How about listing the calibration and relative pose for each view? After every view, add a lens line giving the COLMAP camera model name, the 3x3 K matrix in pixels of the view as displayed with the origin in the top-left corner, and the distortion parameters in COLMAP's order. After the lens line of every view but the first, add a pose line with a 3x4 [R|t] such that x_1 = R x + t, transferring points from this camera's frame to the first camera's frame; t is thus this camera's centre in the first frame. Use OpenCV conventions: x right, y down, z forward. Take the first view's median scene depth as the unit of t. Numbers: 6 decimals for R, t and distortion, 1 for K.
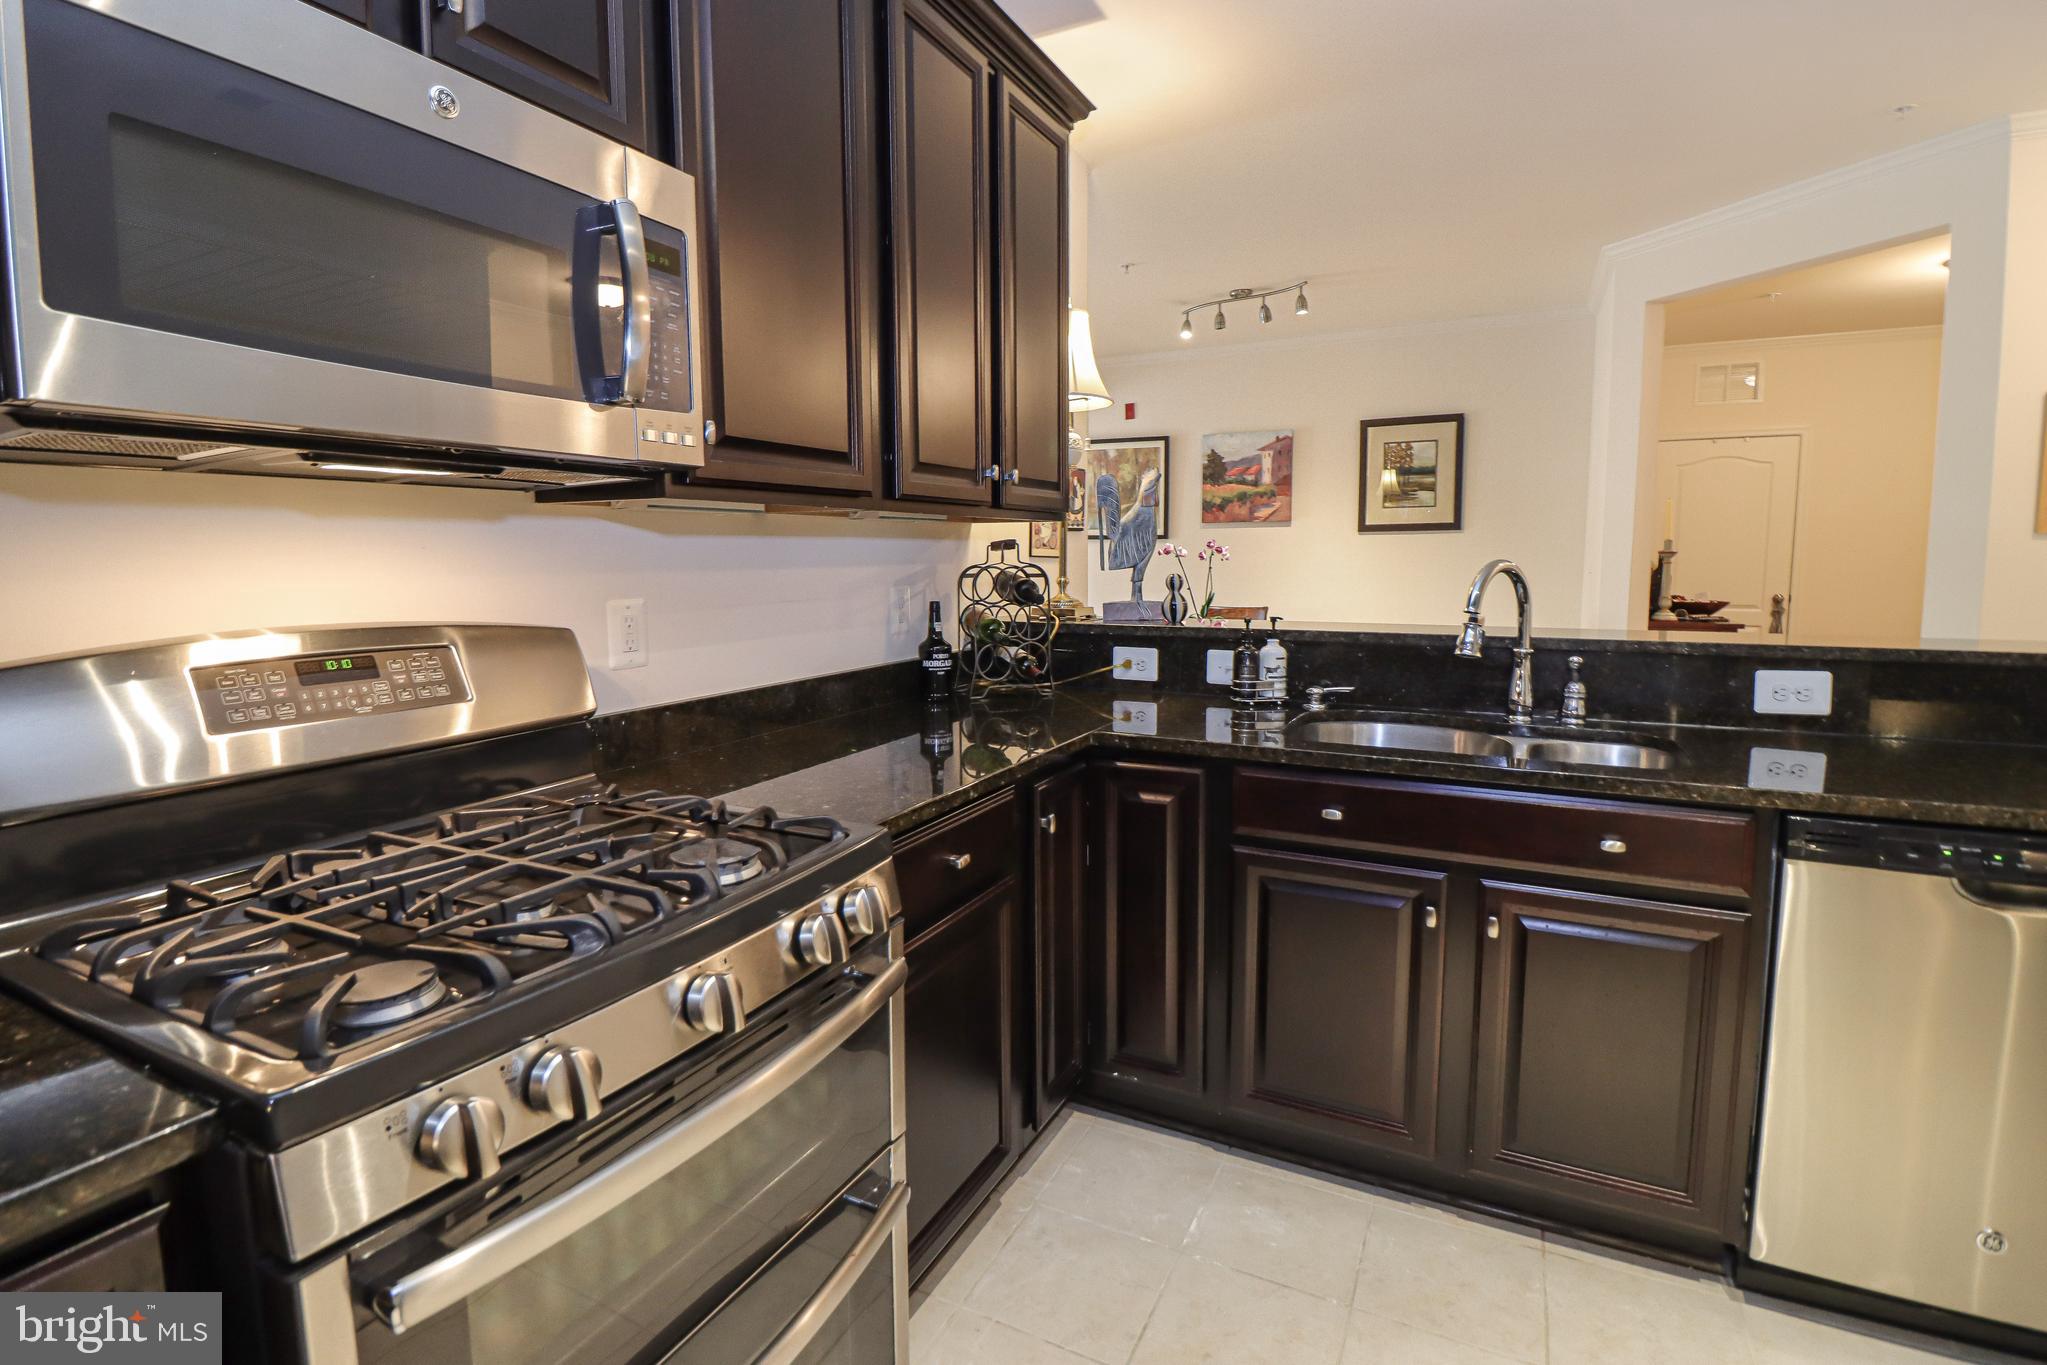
lens RADIAL K [[979.8, 0, 998.6], [0, 979.8, 658.5], [0, 0, 1]] dist [0.001604, -0.012867]
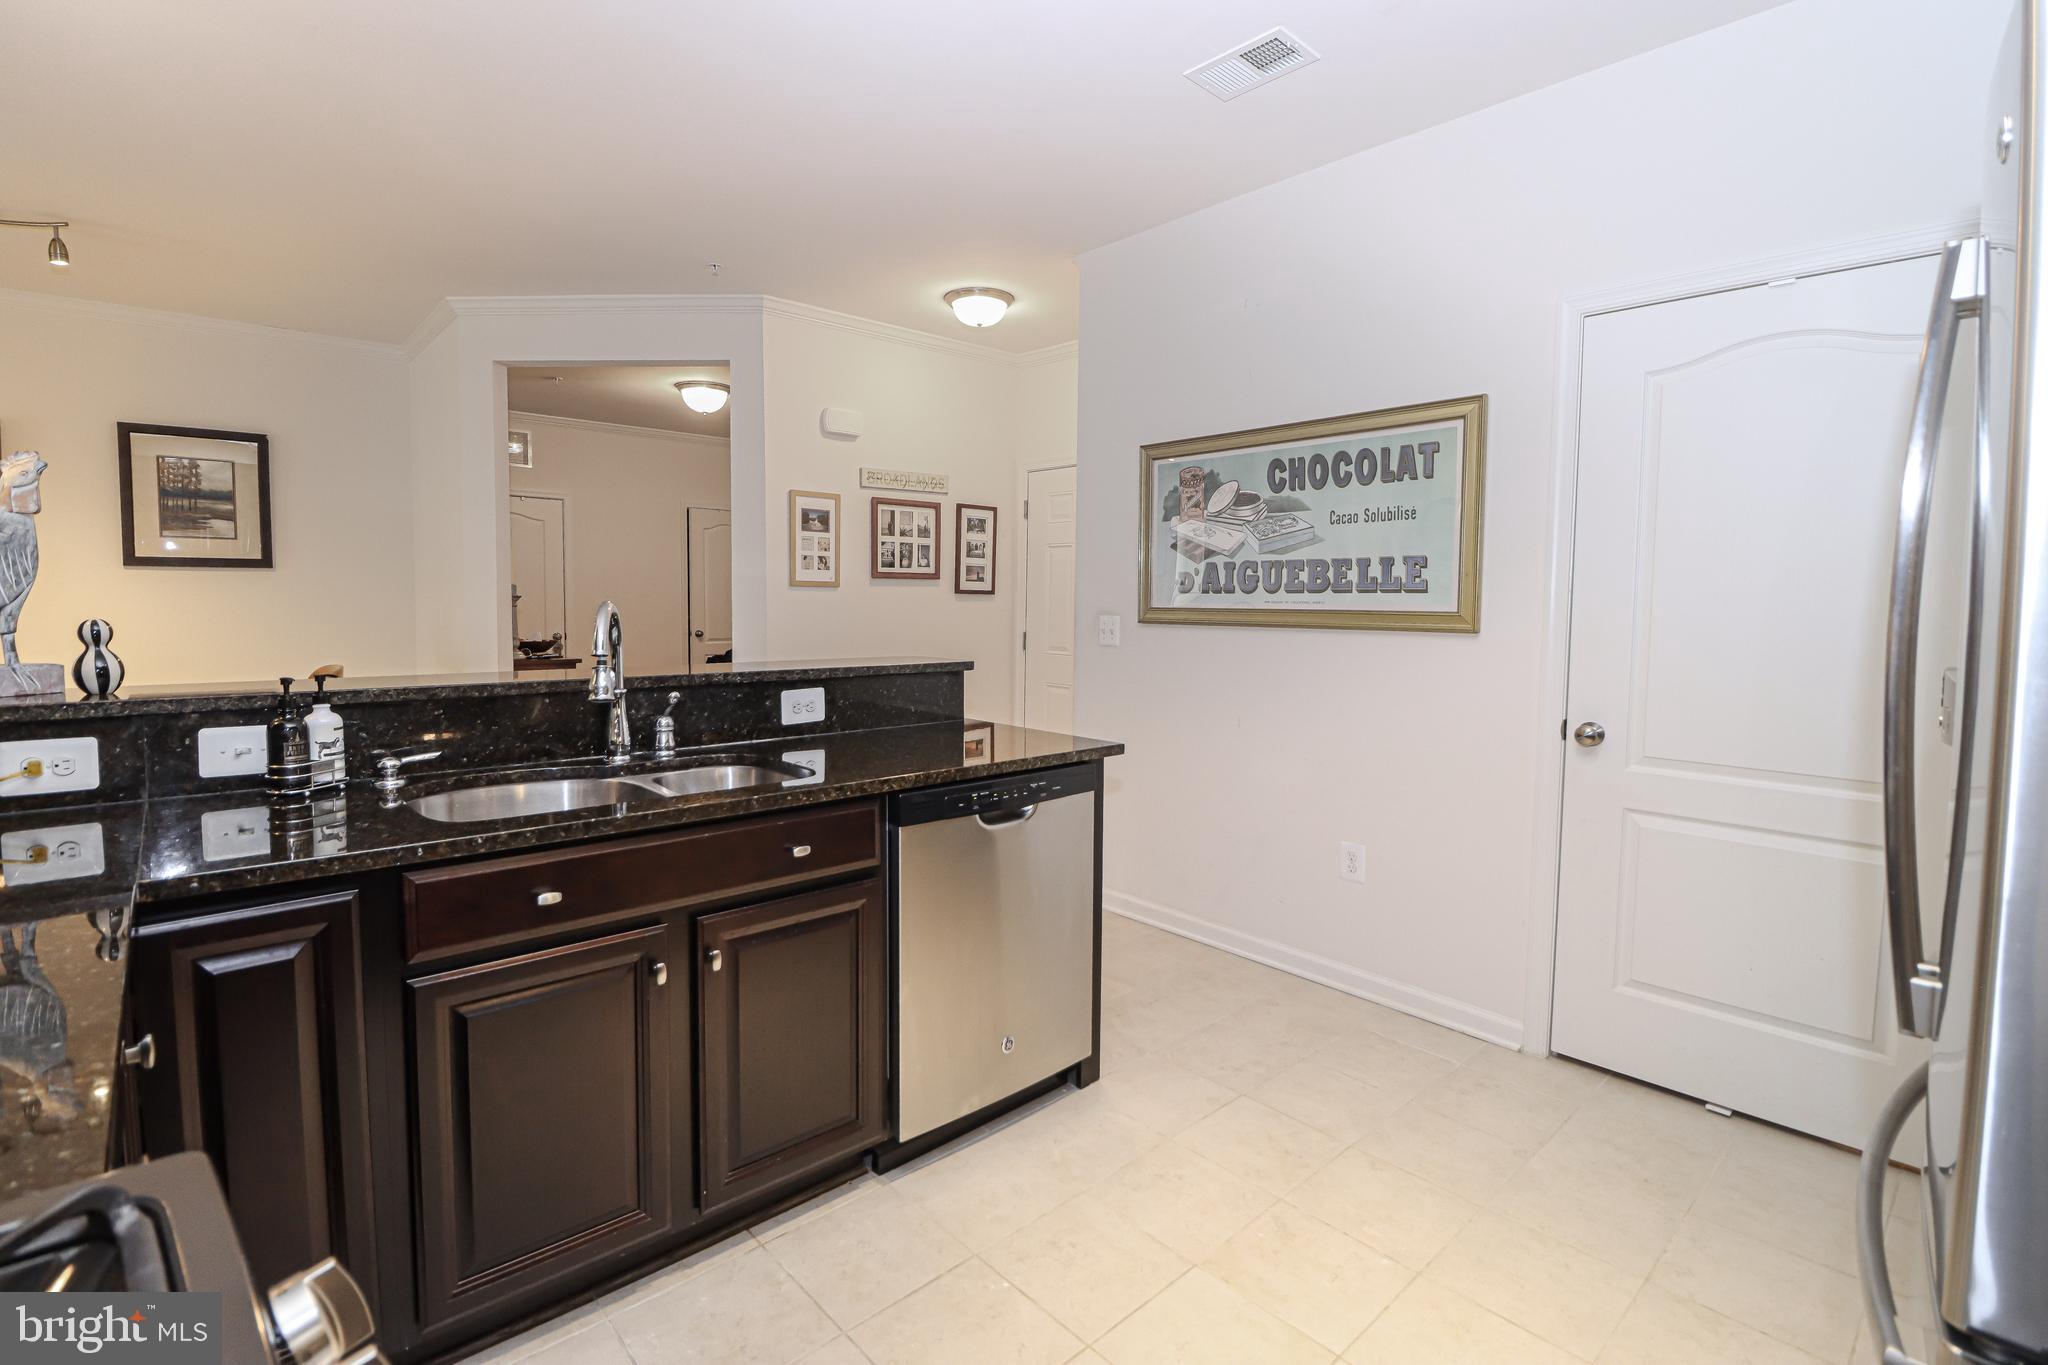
lens RADIAL K [[946.6, 0, 1008.3], [0, 946.6, 656.8], [0, 0, 1]] dist [0.002204, -0.010937]
pose [[0.351849, -0.045876, 0.934932, -0.213736], [0.087655, 0.996024, 0.015886, -0.021442], [-0.931944, 0.076362, 0.354471, 0.247013]]
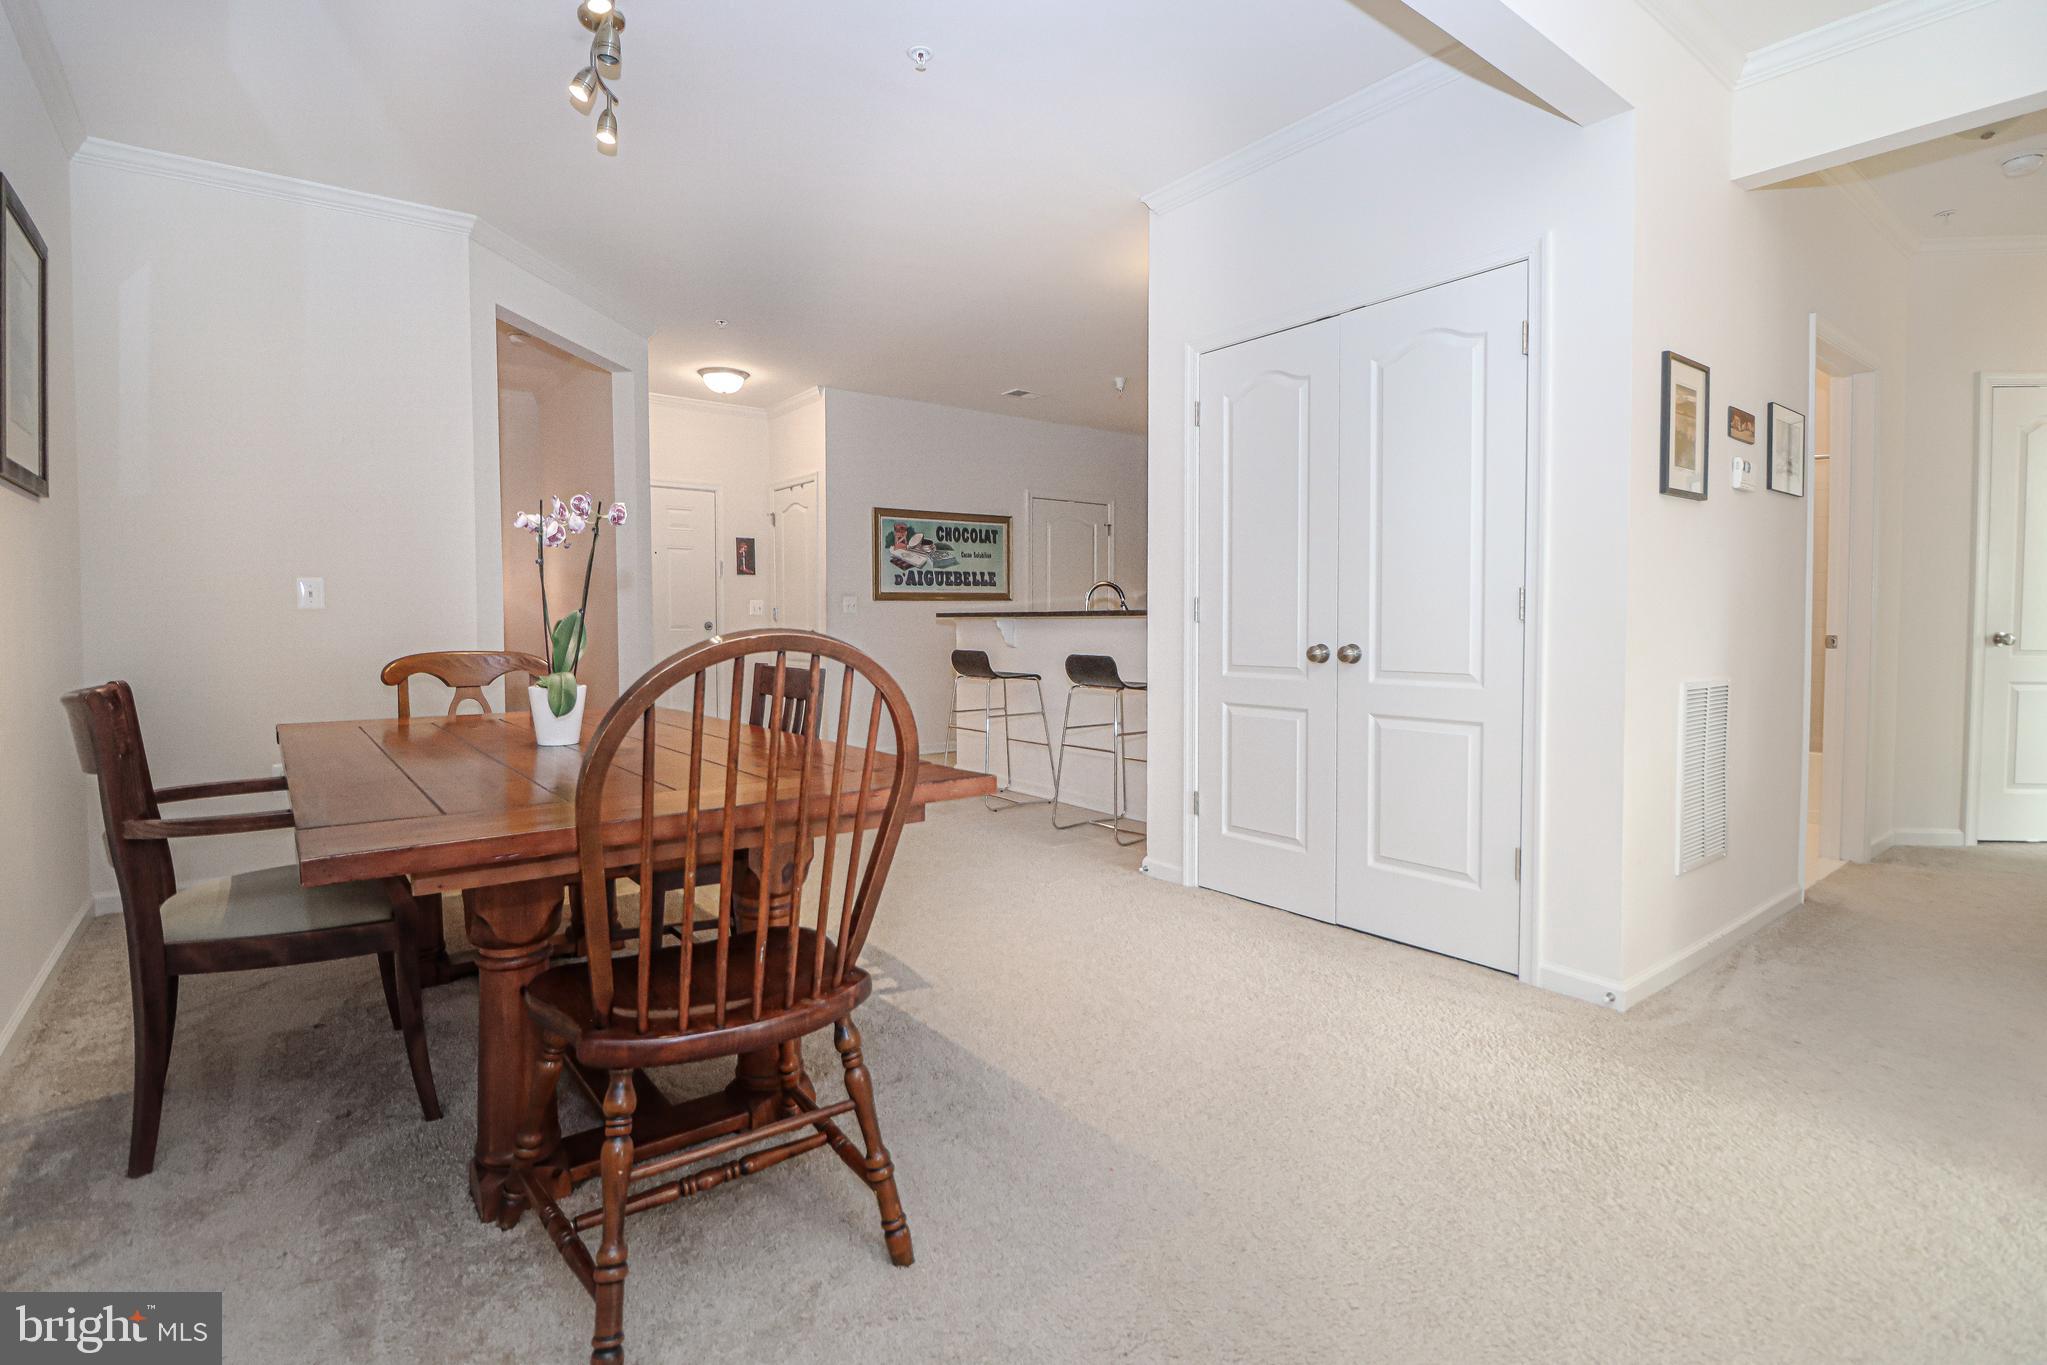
lens RADIAL K [[946.1, 0, 1007.8], [0, 946.1, 656.8], [0, 0, 1]] dist [0.002204, -0.010937]
pose [[-0.904440, 0.000423, 0.426602, -0.290675], [0.063101, 0.989132, 0.132800, -0.189564], [-0.421909, 0.147029, -0.894637, 2.593582]]
